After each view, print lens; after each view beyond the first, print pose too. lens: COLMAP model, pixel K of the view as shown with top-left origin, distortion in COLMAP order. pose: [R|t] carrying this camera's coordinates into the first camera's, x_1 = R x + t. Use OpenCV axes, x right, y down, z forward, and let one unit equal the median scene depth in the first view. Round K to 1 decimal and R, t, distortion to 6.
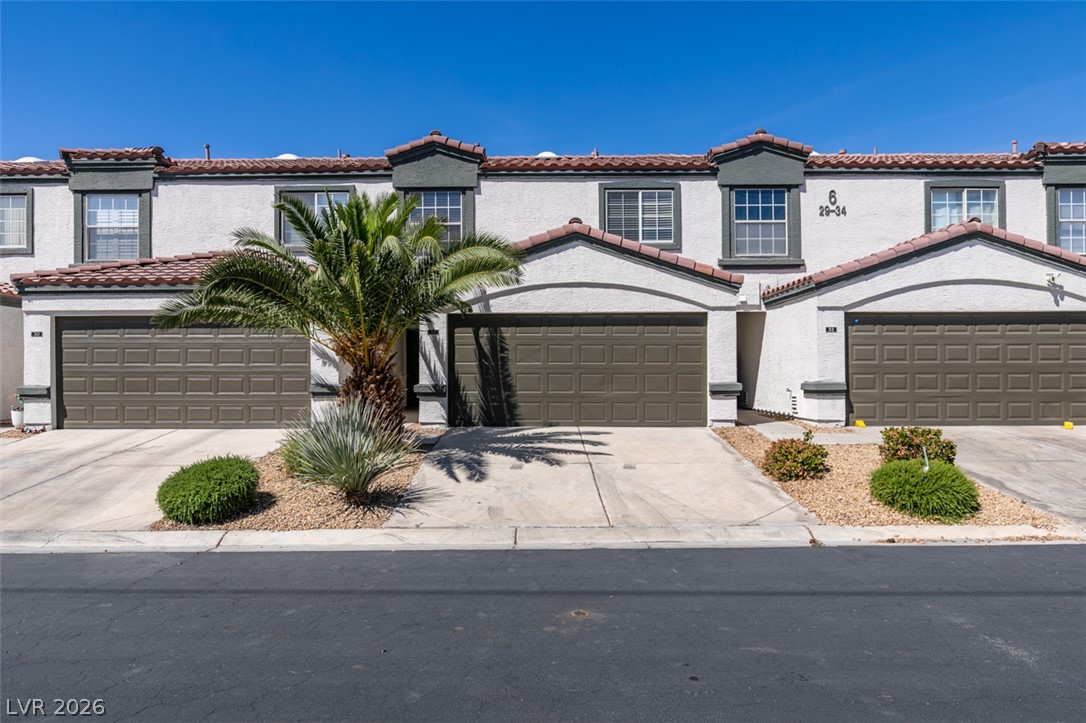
lens RADIAL K [[757.7, 0, 542.8], [0, 757.7, 361.0], [0, 0, 1]] dist [-0.004692, -0.006149]
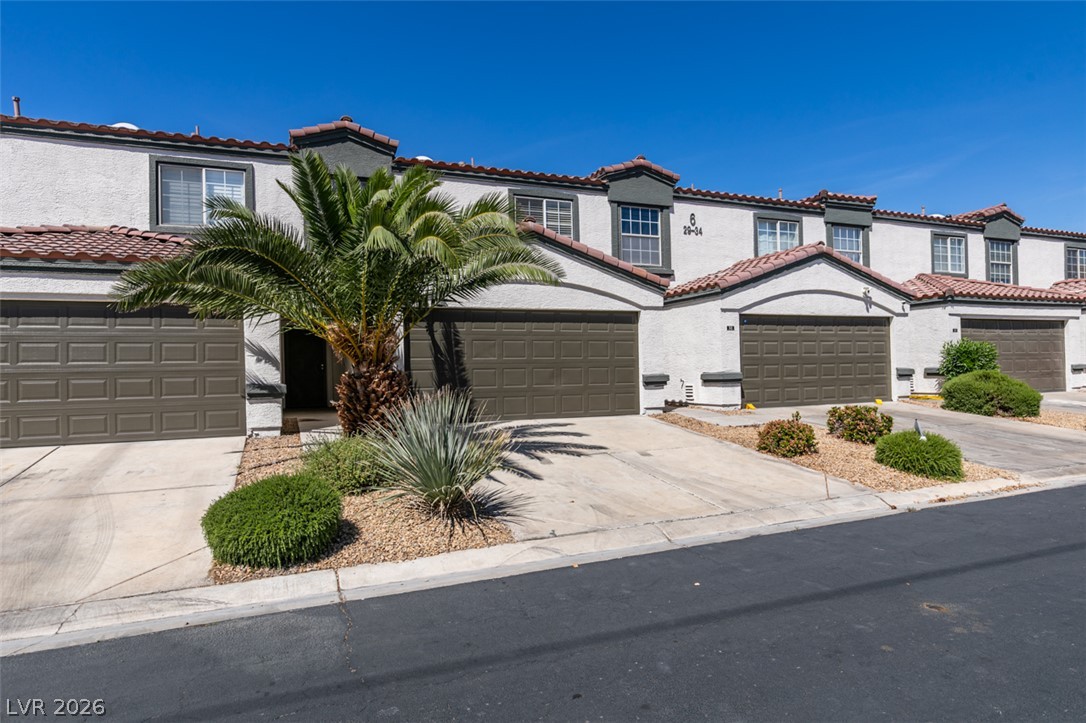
lens RADIAL K [[647.8, 0, 543.3], [0, 647.8, 364.0], [0, 0, 1]] dist [-0.004082, 0.000388]
pose [[0.914256, -0.010453, 0.405003, -0.294022], [0.009524, 0.999945, 0.004308, 0.007367], [-0.405026, -0.000081, 0.914305, 0.183628]]
